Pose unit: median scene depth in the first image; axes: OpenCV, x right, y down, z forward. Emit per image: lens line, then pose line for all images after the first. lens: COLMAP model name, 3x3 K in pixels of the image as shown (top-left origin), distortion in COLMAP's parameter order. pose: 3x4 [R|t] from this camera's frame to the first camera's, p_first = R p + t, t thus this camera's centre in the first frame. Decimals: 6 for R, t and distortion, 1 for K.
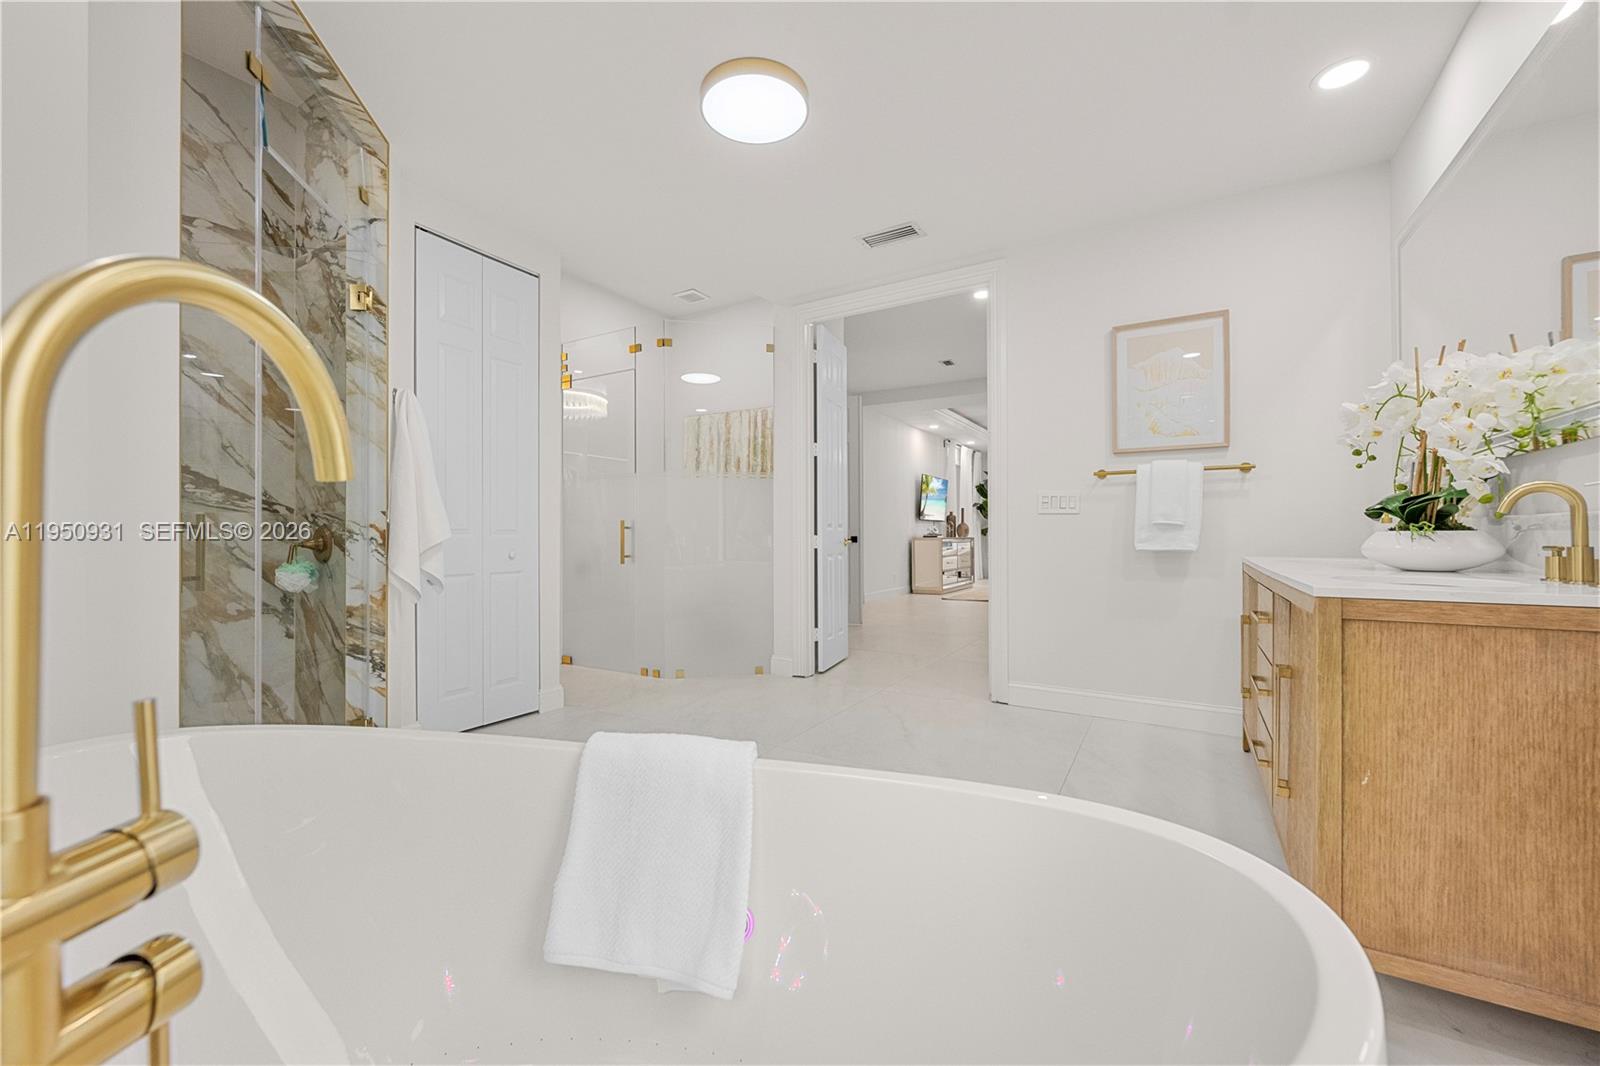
lens RADIAL K [[641.3, 0, 795.2], [0, 641.3, 526.2], [0, 0, 1]] dist [-0.004045, -0.000345]
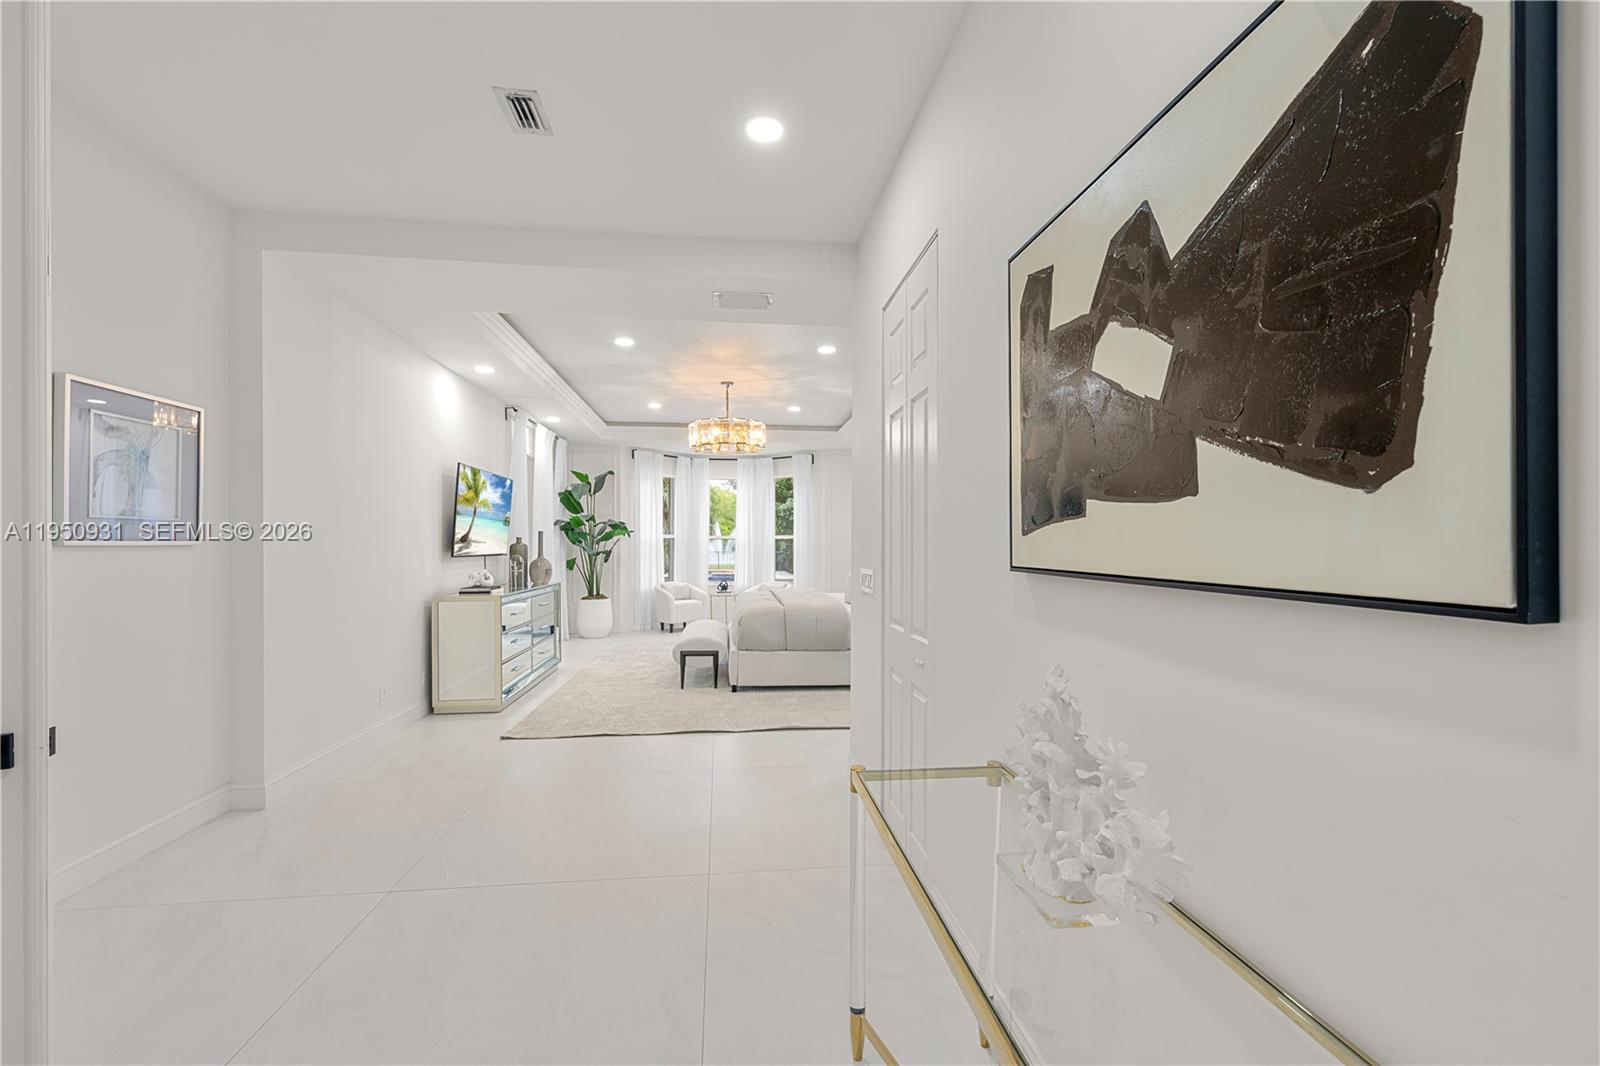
lens RADIAL K [[641.3, 0, 796.9], [0, 641.3, 541.5], [0, 0, 1]] dist [-0.004045, -0.000345]
pose [[0.790769, -0.000118, 0.612115, 0.097179], [-0.005082, 0.999964, 0.006758, -0.024914], [-0.612094, -0.008454, 0.790740, 0.427988]]
